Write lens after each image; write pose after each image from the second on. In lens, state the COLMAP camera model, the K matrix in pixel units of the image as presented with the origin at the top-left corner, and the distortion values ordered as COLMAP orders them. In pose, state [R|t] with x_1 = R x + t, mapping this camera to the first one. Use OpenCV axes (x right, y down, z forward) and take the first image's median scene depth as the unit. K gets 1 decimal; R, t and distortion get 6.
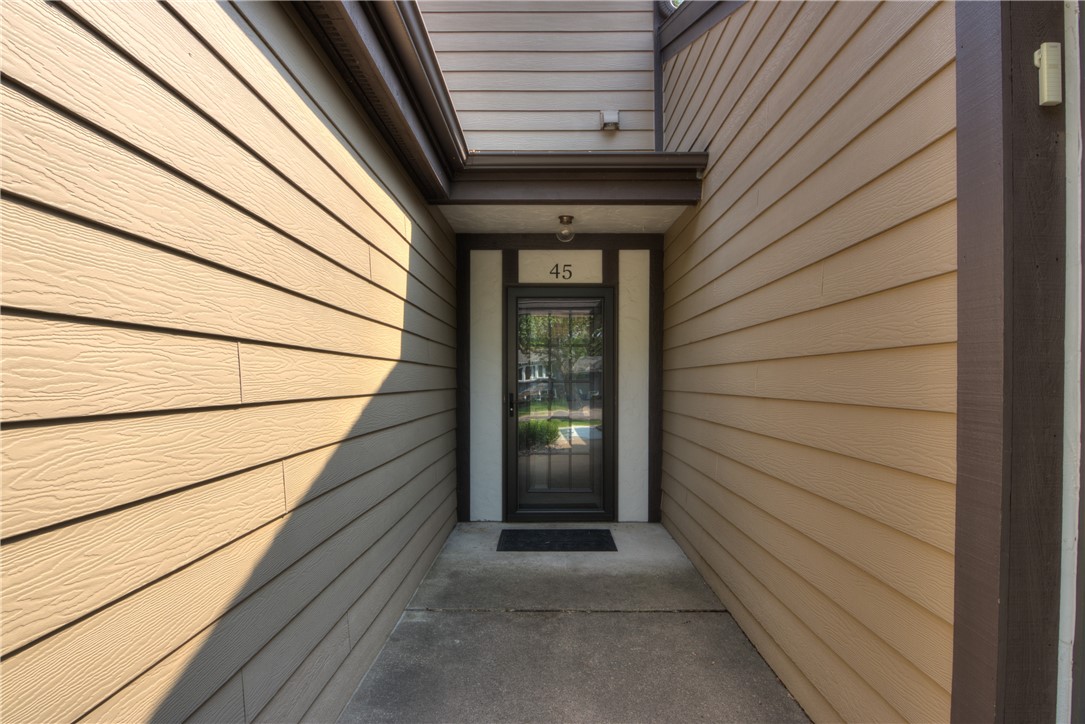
lens RADIAL K [[551.7, 0, 546.1], [0, 551.7, 381.7], [0, 0, 1]] dist [0.000691, -0.000261]
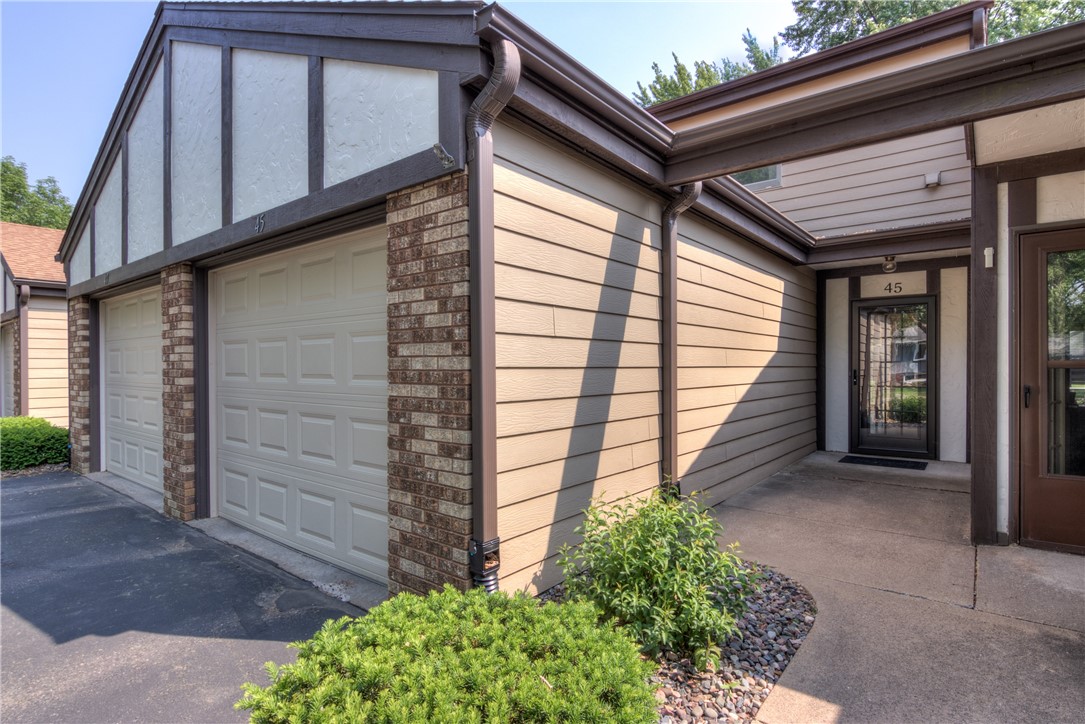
lens RADIAL K [[550.4, 0, 544.5], [0, 550.4, 369.5], [0, 0, 1]] dist [-0.001490, -0.001215]
pose [[0.781061, 0.002836, -0.624449, 0.223680], [-0.000647, 0.999993, 0.003732, 0.015372], [0.624455, -0.002510, 0.781057, -0.757757]]
